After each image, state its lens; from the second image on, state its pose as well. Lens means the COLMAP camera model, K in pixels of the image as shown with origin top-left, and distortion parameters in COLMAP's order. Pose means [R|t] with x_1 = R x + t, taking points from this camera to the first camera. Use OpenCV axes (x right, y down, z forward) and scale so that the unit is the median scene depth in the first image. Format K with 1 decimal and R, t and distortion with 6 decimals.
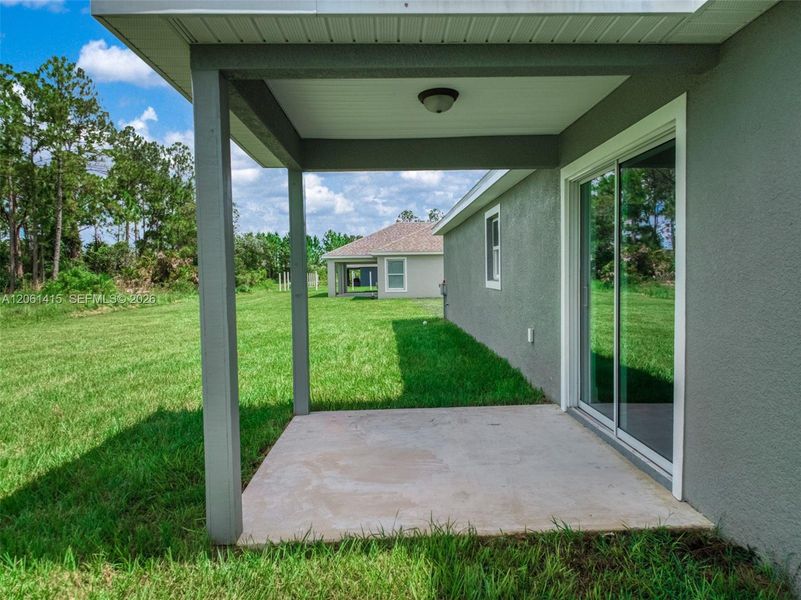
lens RADIAL K [[553.5, 0, 400.4], [0, 553.5, 300.8], [0, 0, 1]] dist [0.005640, -0.000852]
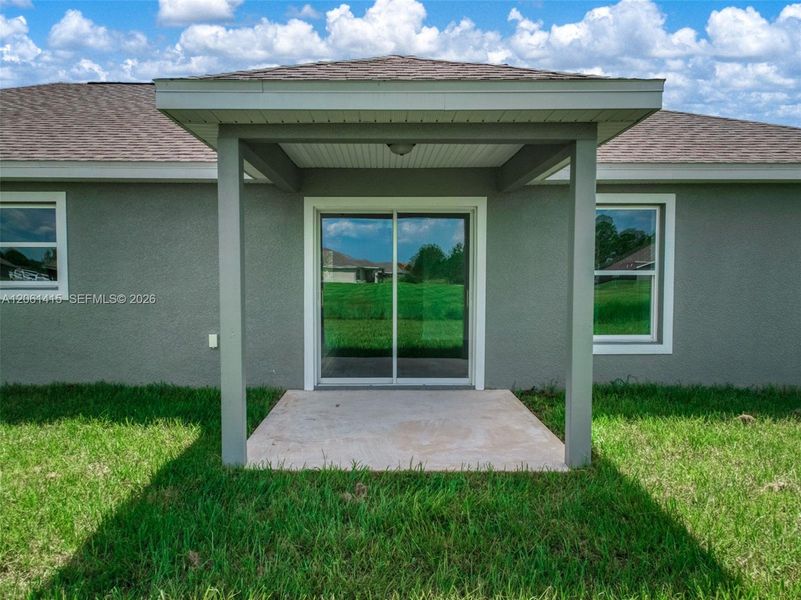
lens RADIAL K [[553.5, 0, 401.8], [0, 553.5, 297.2], [0, 0, 1]] dist [0.005640, -0.000852]
pose [[-0.003836, -0.024646, 0.999689, -1.344415], [0.046932, 0.998590, 0.024799, -0.045379], [-0.998891, 0.047013, -0.002674, 1.118220]]
